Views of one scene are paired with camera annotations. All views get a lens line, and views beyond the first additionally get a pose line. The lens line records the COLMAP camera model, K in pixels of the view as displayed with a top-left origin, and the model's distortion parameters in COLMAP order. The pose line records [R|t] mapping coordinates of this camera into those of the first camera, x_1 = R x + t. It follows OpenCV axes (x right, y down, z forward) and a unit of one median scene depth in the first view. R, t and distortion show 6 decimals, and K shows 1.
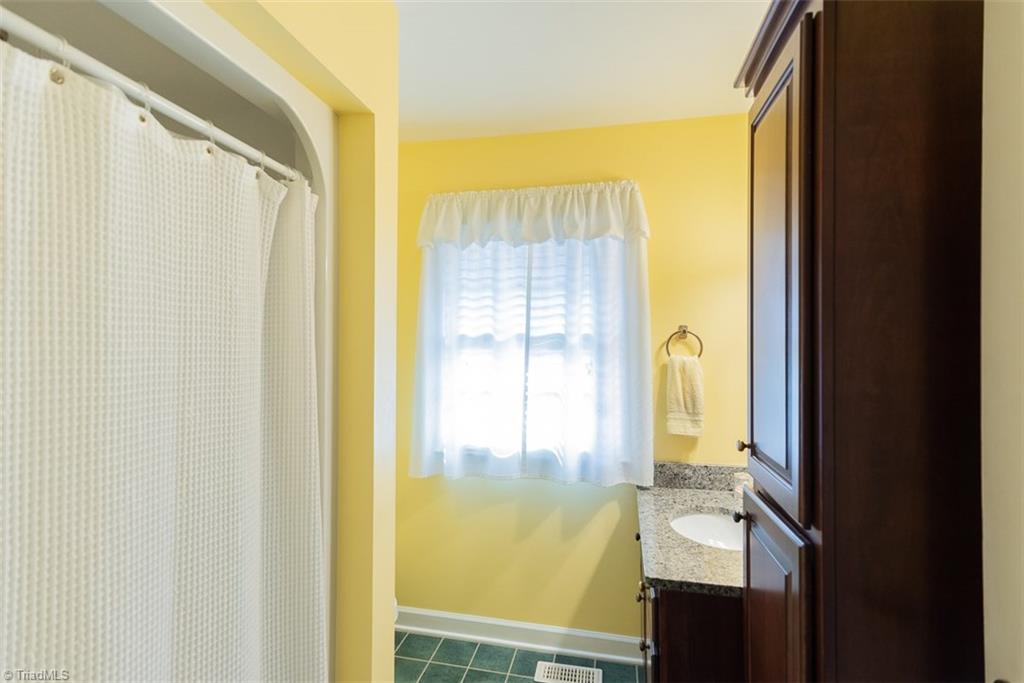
lens RADIAL K [[496.6, 0, 512.2], [0, 496.6, 332.1], [0, 0, 1]] dist [0.013069, 0.000236]
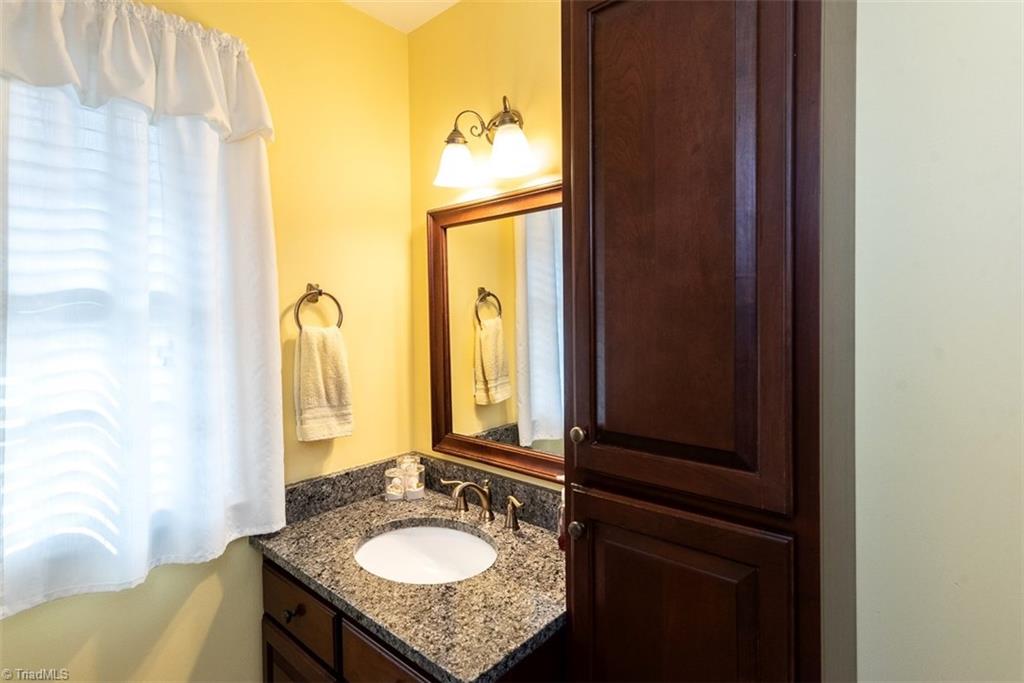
lens RADIAL K [[506.5, 0, 515.1], [0, 506.5, 323.1], [0, 0, 1]] dist [0.012077, -0.000312]
pose [[0.494117, -0.022909, 0.869093, -0.142620], [-0.001653, 0.999626, 0.027289, 0.022582], [-0.869394, -0.014921, 0.493895, 0.404531]]
